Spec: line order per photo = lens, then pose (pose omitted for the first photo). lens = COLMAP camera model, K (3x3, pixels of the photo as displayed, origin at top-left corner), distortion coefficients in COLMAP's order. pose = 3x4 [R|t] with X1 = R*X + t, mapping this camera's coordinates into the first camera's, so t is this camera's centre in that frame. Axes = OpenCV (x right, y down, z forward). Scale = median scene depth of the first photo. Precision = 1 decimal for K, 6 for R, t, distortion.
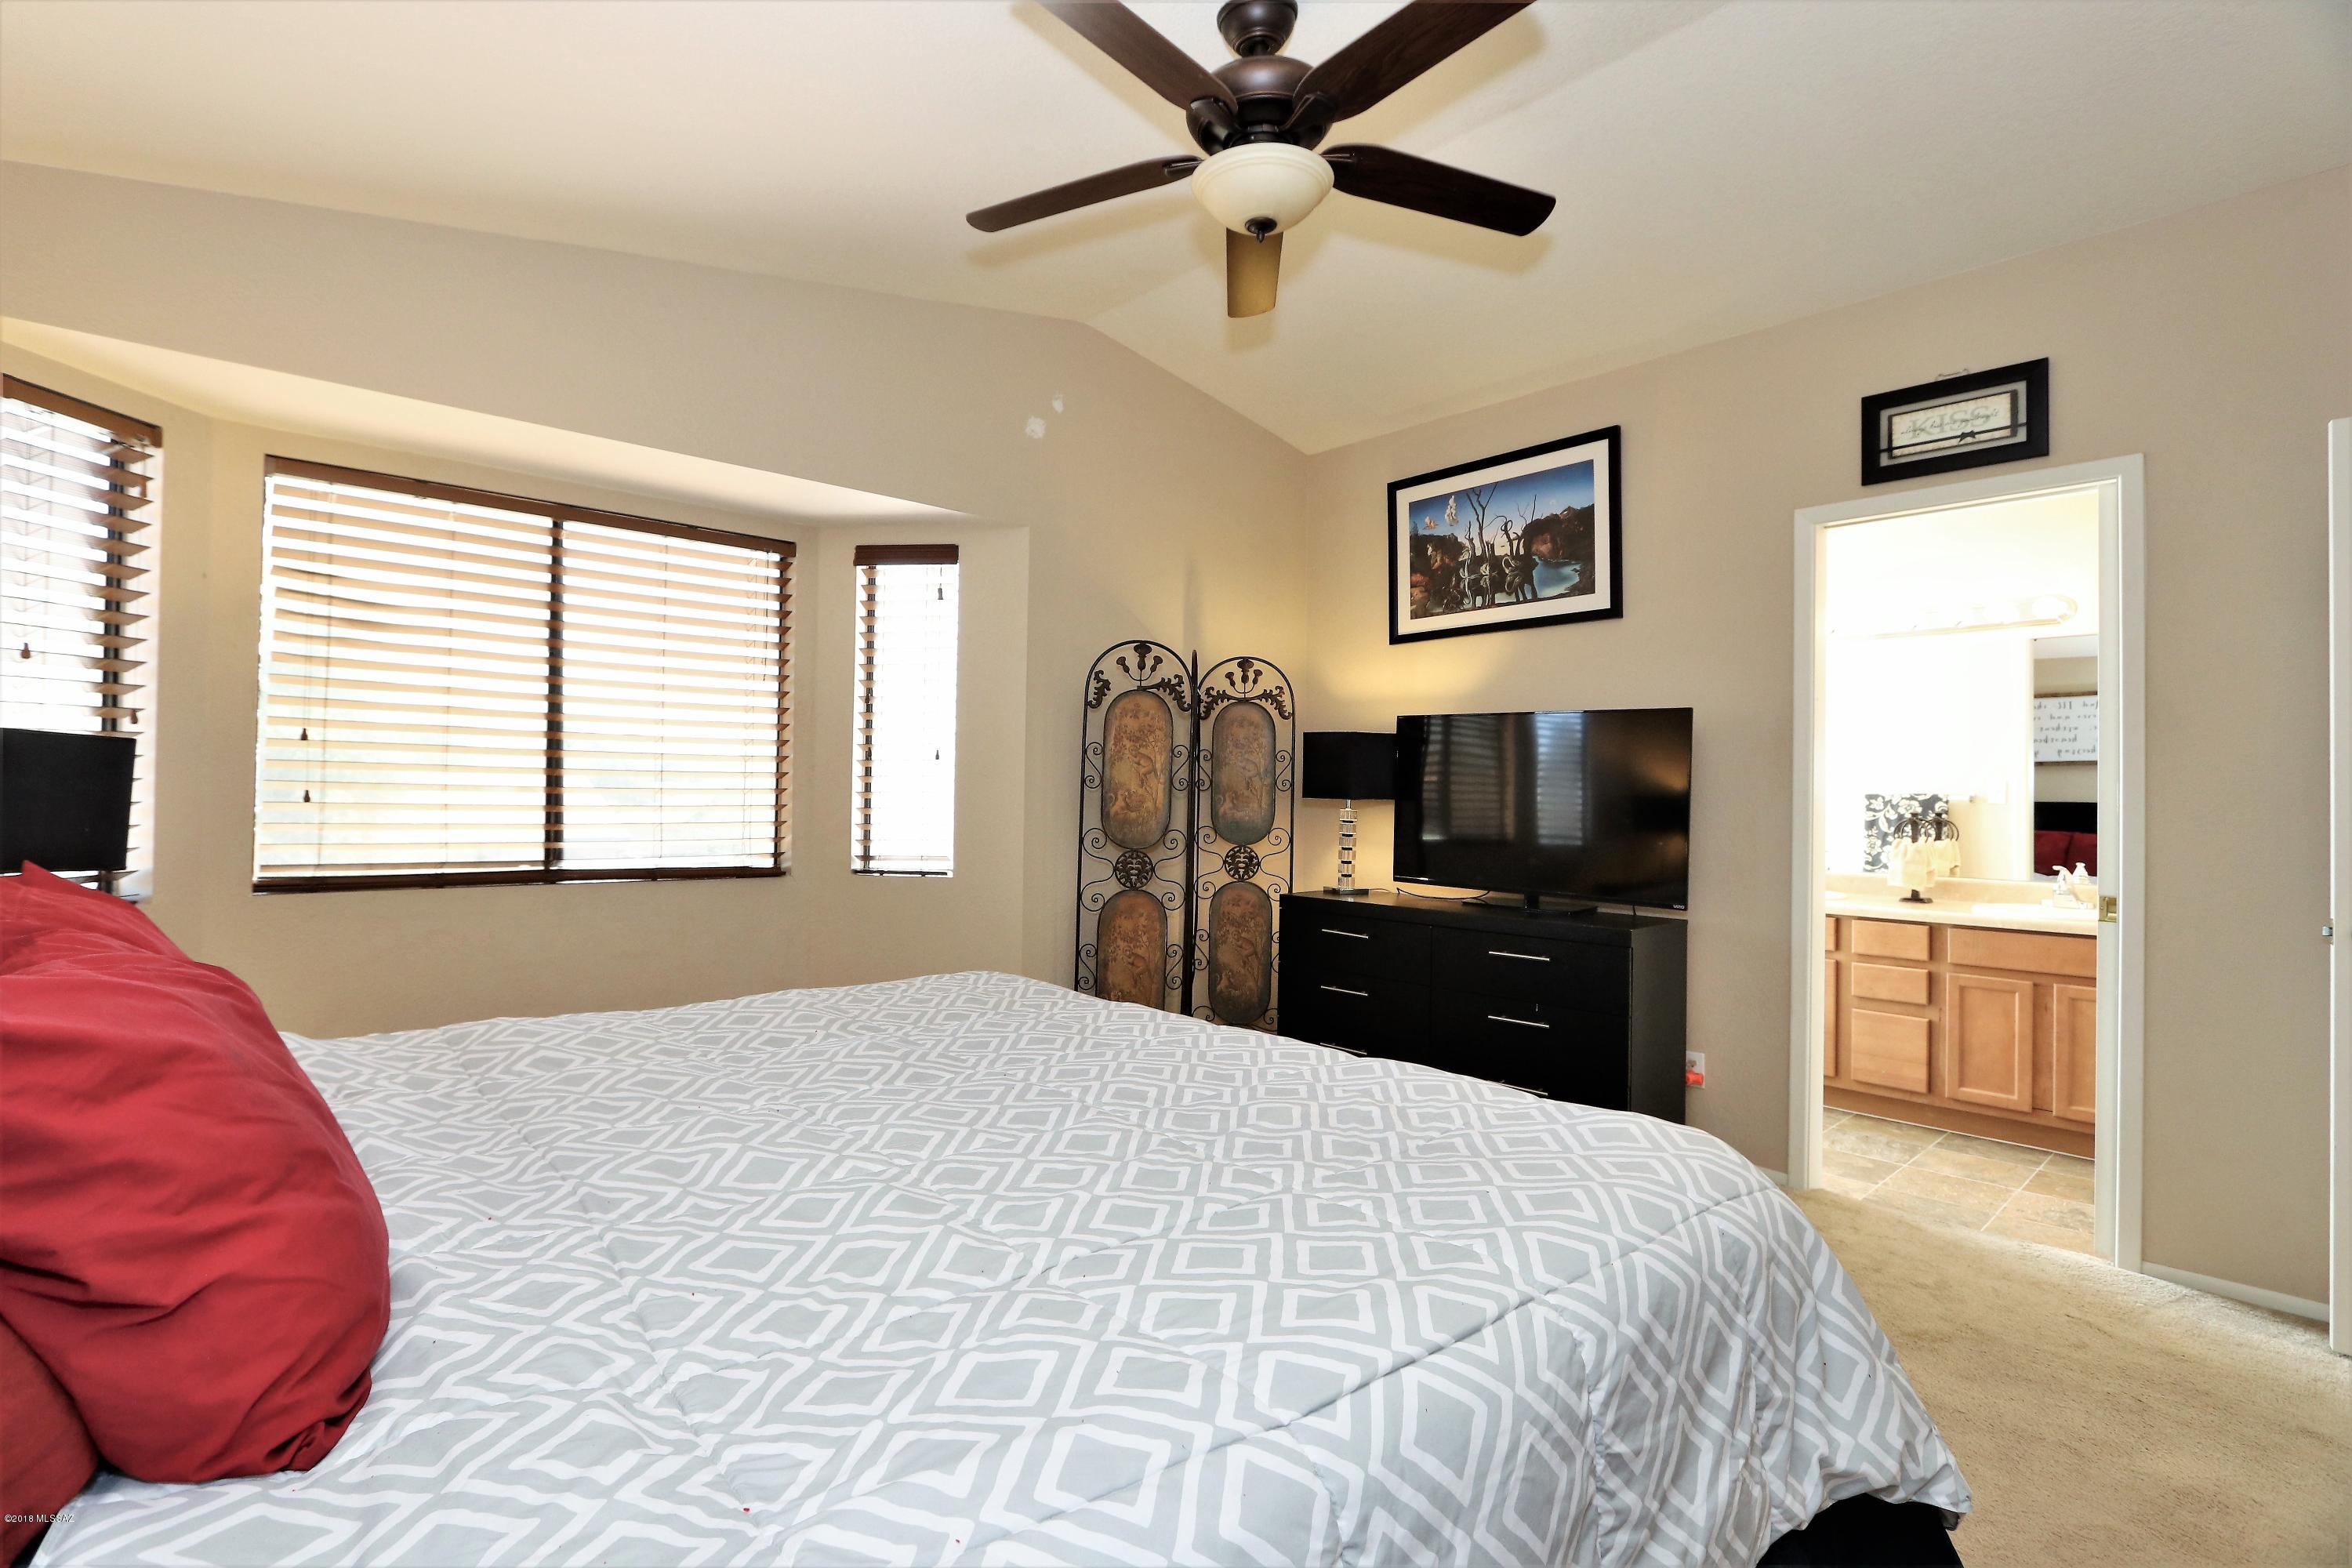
lens RADIAL K [[1090.5, 0, 1149.8], [0, 1090.5, 775.6], [0, 0, 1]] dist [-0.020473, 0.003560]
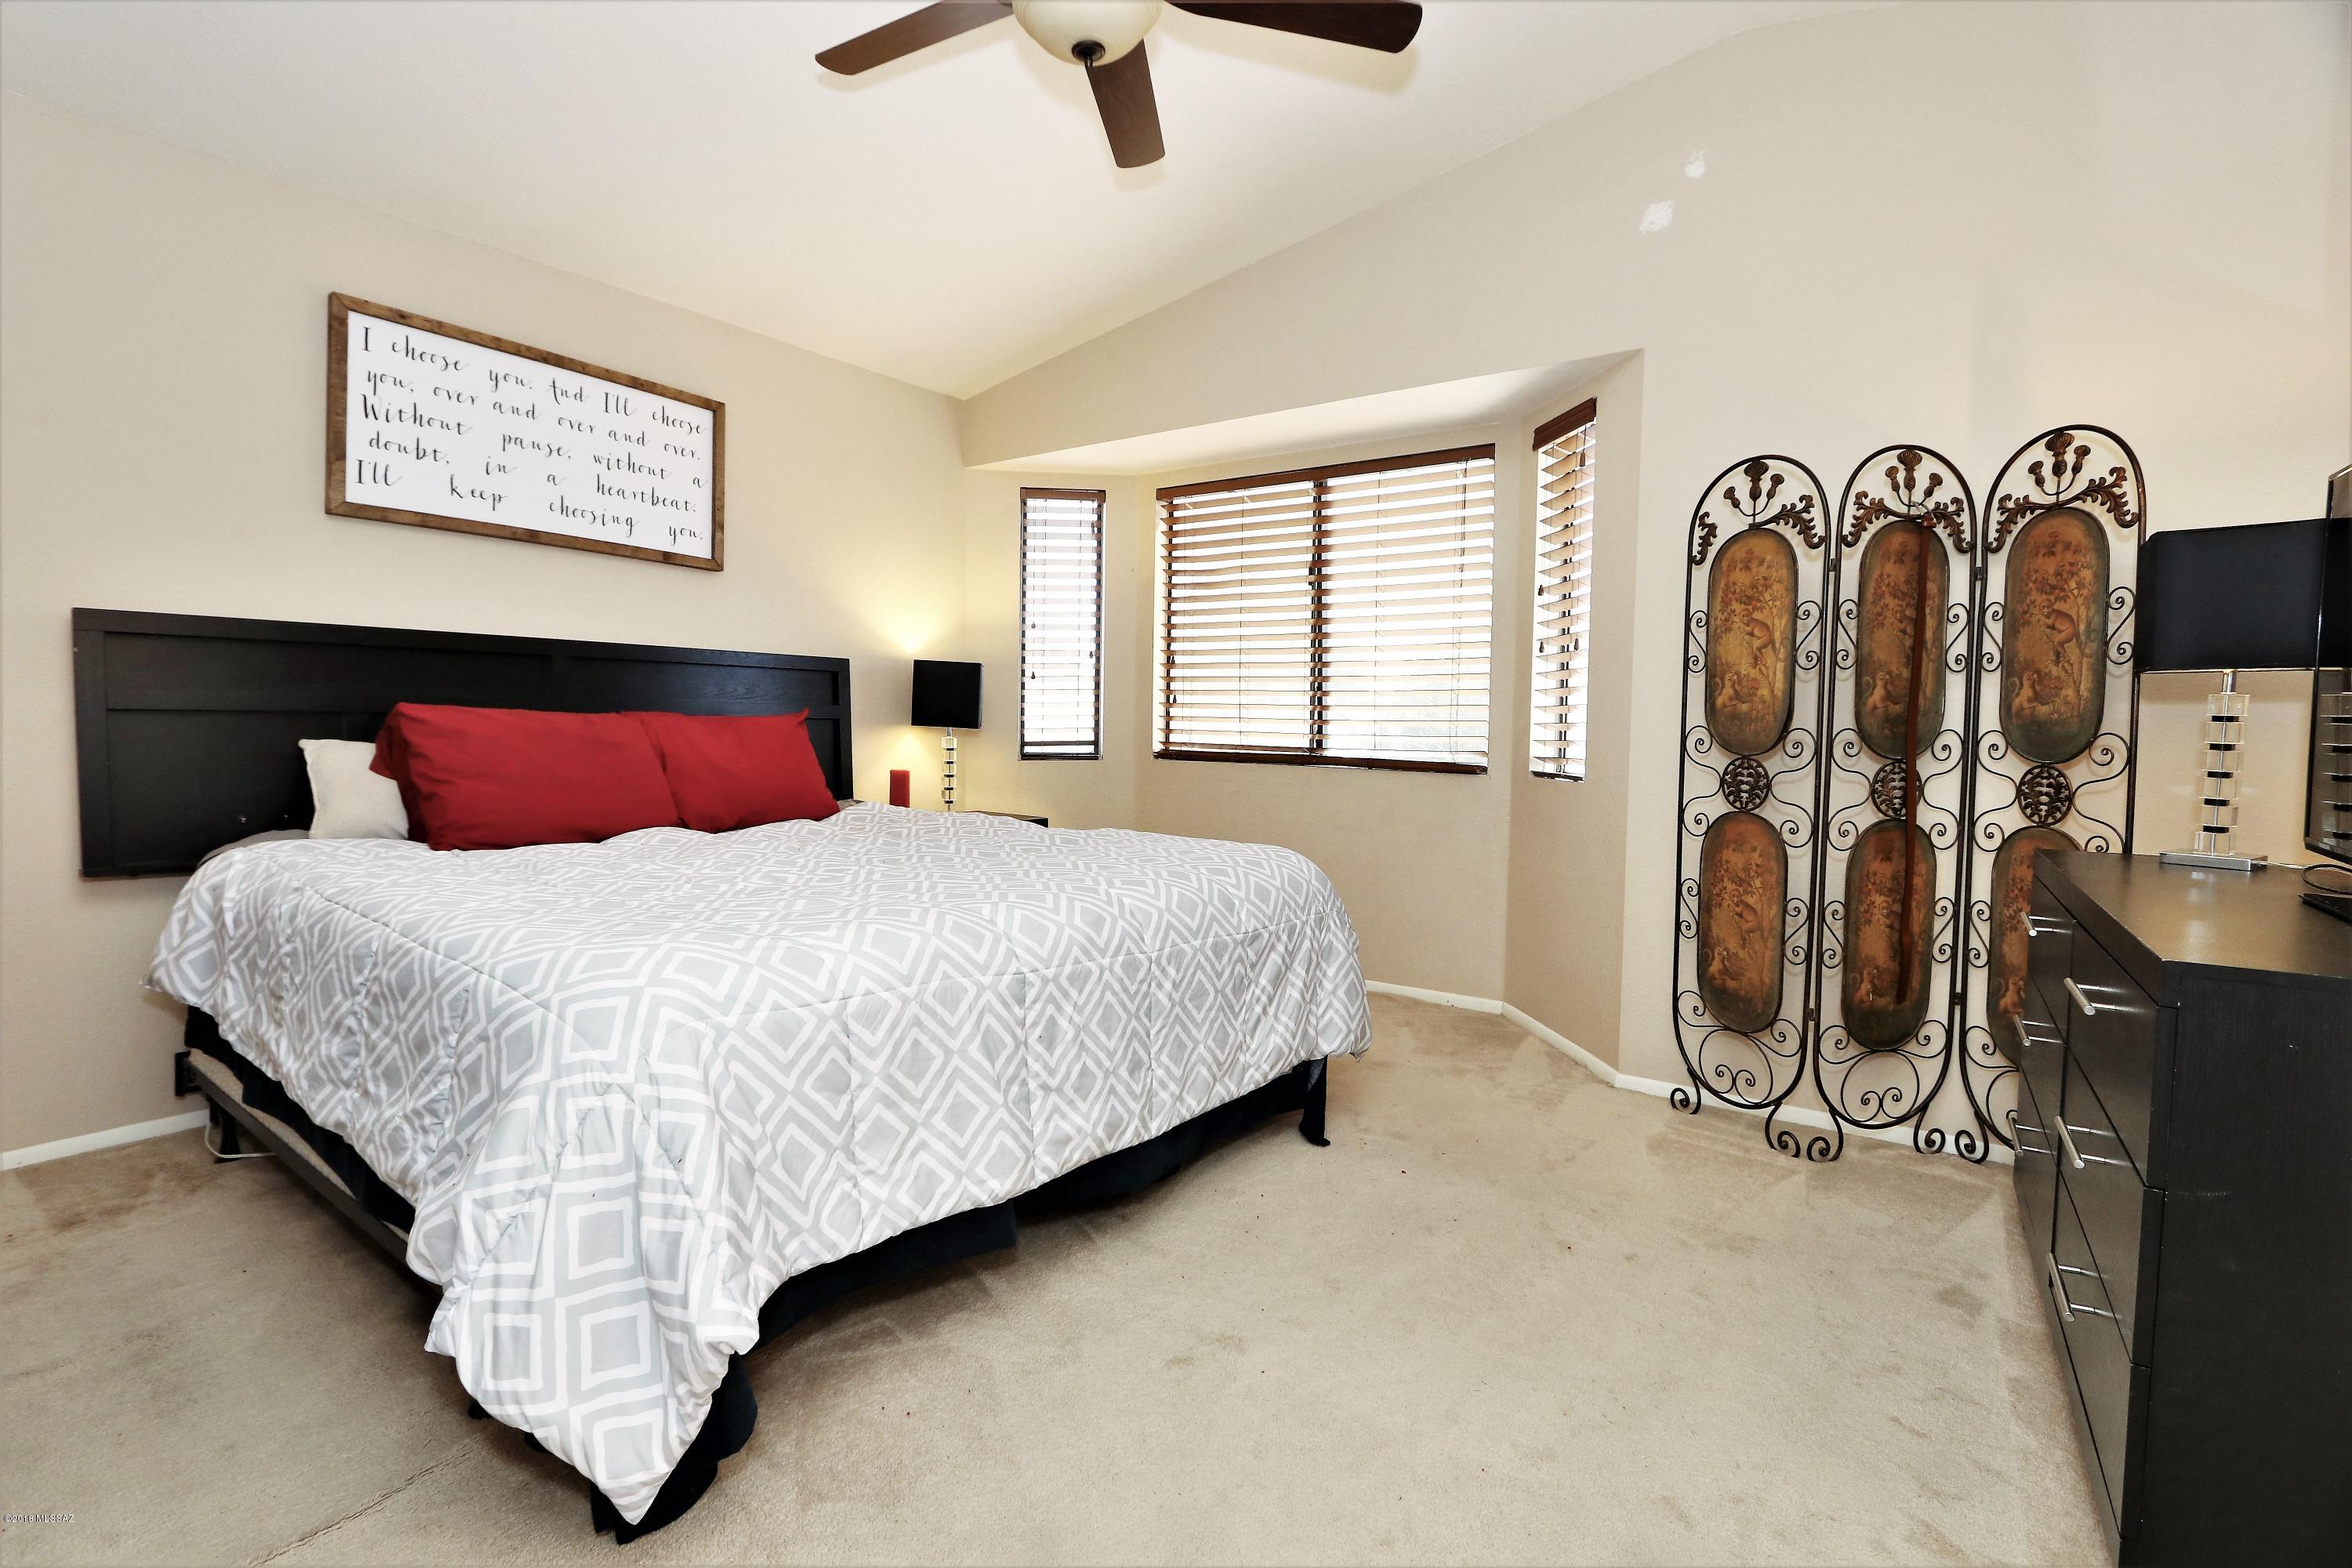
lens RADIAL K [[1090.5, 0, 1149.8], [0, 1090.5, 775.6], [0, 0, 1]] dist [-0.020473, 0.003560]
pose [[0.215331, 0.040123, -0.975717, 0.592162], [0.005512, 0.999090, 0.042301, 0.048353], [0.976526, -0.014486, 0.214914, 0.467305]]
